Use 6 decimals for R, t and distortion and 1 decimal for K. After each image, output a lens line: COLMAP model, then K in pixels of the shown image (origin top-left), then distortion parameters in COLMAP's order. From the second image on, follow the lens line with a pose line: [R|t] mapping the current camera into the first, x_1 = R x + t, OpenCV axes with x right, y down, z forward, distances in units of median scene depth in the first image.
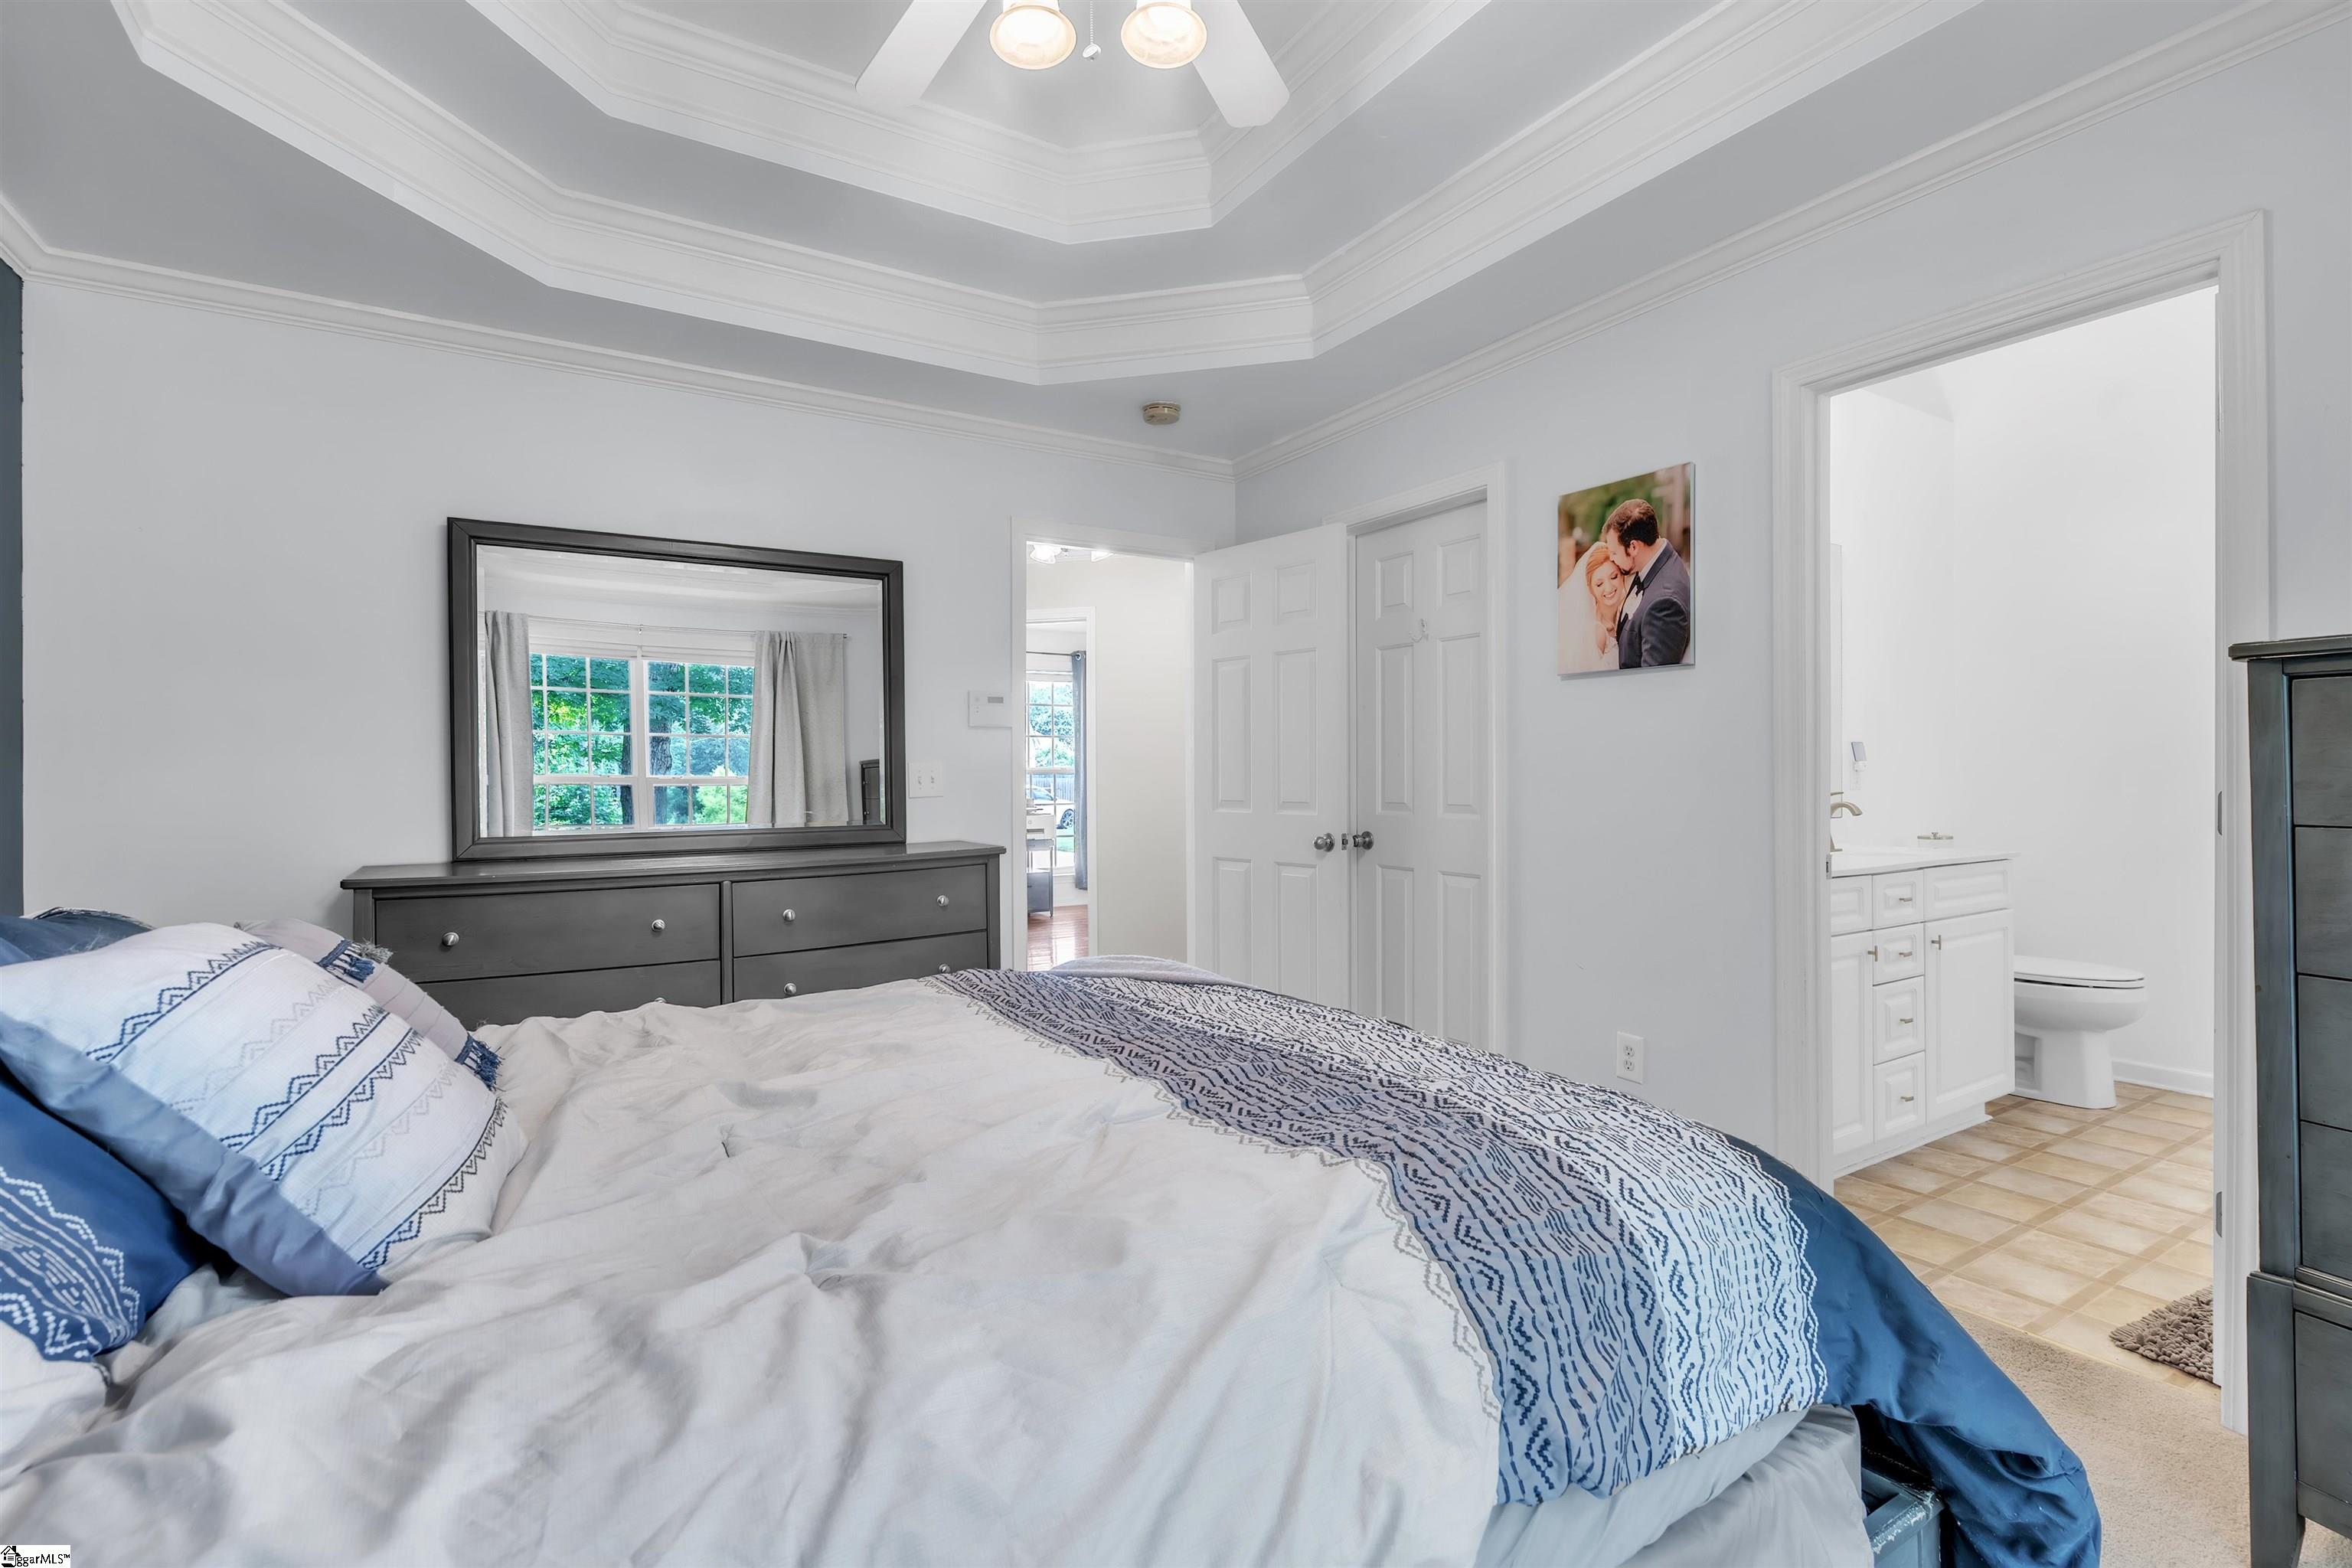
lens RADIAL K [[1072.1, 0, 1181.4], [0, 1072.1, 781.8], [0, 0, 1]] dist [-0.001793, -0.000297]
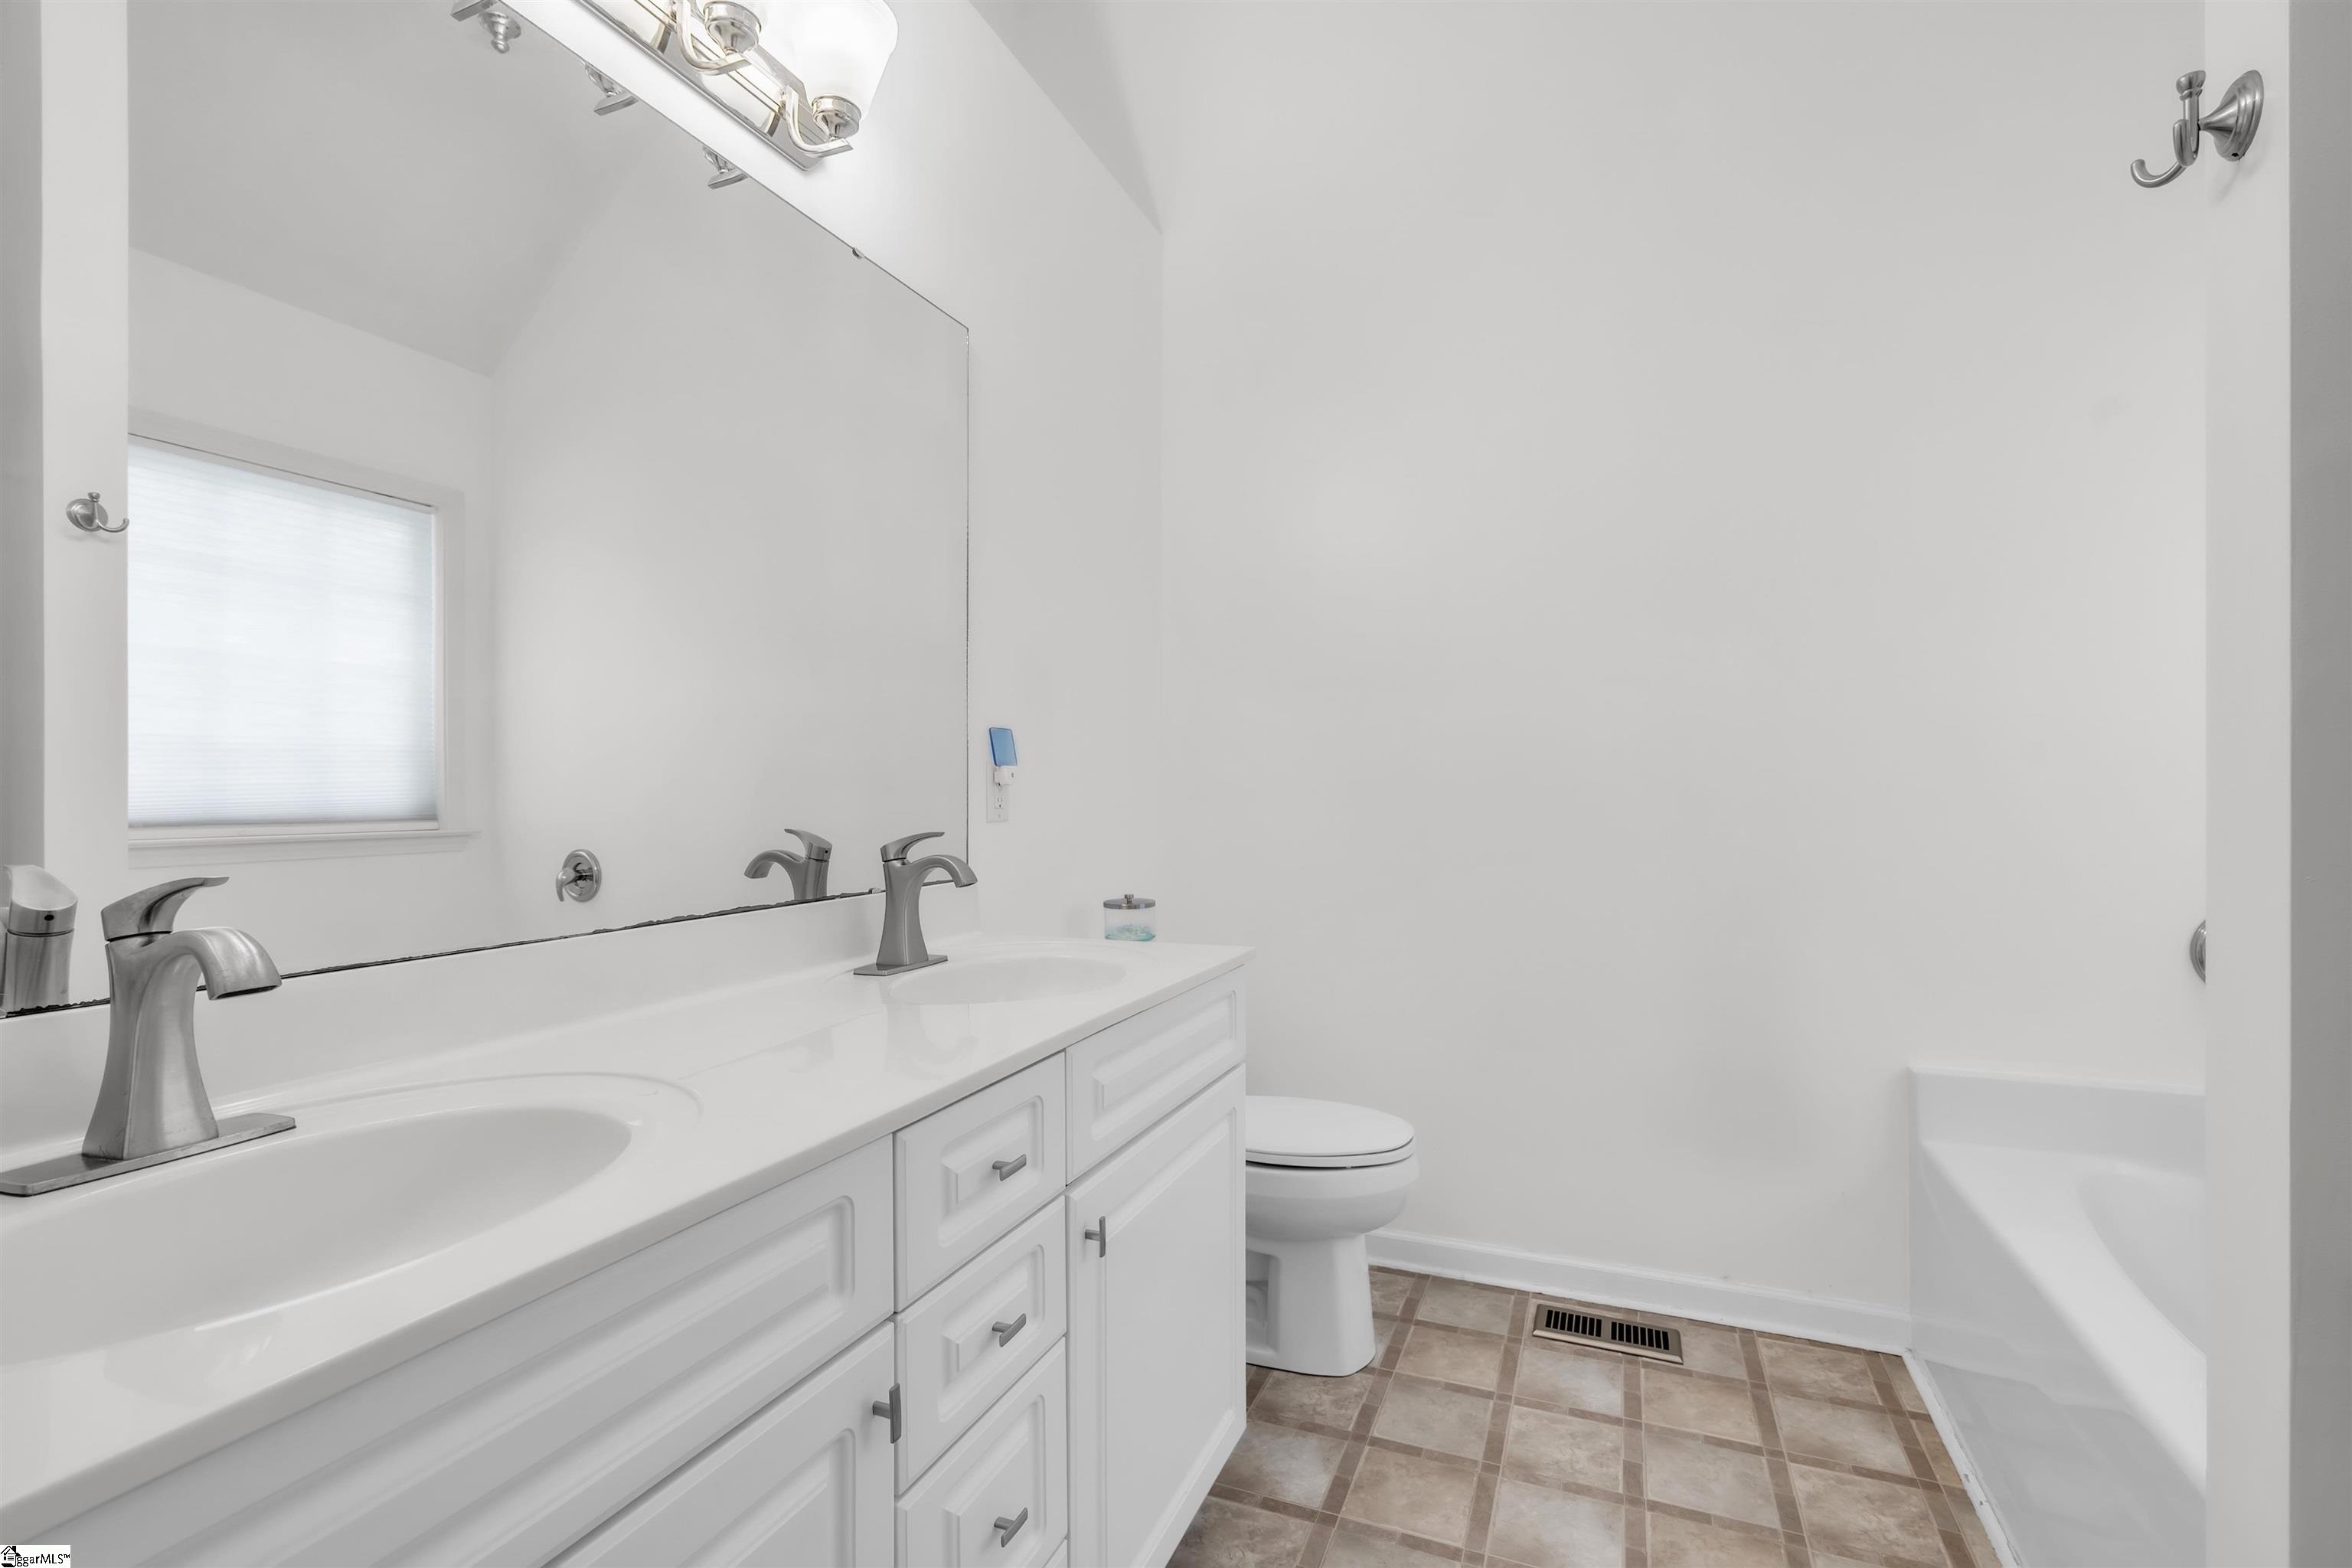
lens RADIAL K [[1072.1, 0, 1173.8], [0, 1072.1, 784.2], [0, 0, 1]] dist [-0.001793, -0.000297]
pose [[0.817992, -0.000289, 0.575229, 0.438145], [0.003104, 0.999988, -0.003913, -0.008935], [-0.575221, 0.004986, 0.817983, 0.578534]]
